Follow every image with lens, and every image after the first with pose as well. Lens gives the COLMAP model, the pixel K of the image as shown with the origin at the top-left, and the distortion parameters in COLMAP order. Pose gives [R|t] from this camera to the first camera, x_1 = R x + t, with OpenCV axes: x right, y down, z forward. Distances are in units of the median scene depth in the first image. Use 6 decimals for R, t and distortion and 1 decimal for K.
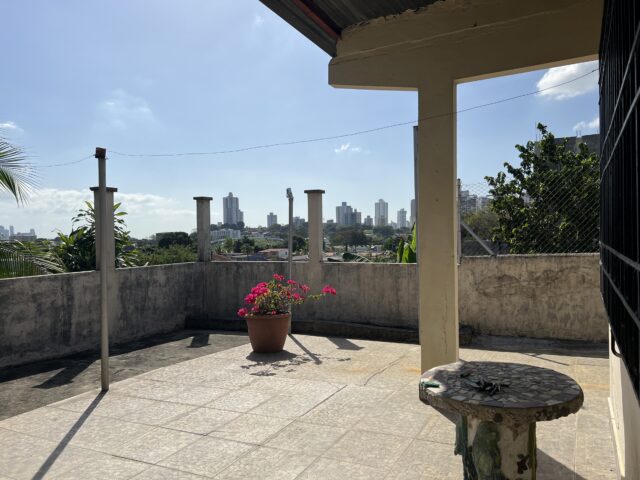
lens RADIAL K [[489.1, 0, 337.9], [0, 489.1, 240.3], [0, 0, 1]] dist [-0.001193, -0.004430]
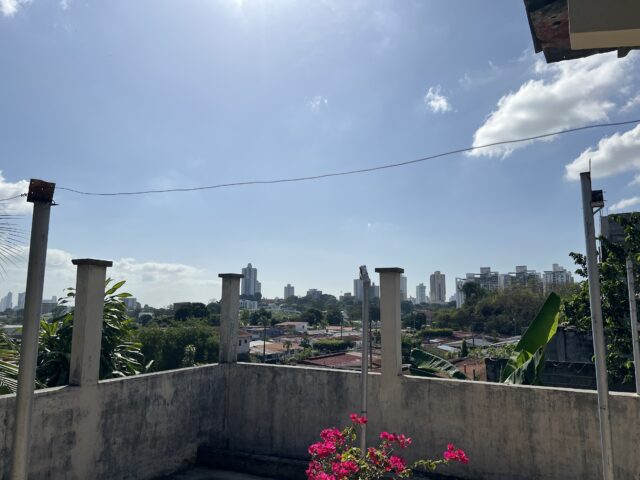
lens RADIAL K [[488.7, 0, 320.0], [0, 488.7, 240.0], [0, 0, 1]] dist [-0.004596, 0.002023]
pose [[0.997329, 0.016603, -0.071126, -0.055886], [-0.026943, 0.988772, -0.146982, -0.021393], [0.067887, 0.148506, 0.986579, 0.168950]]
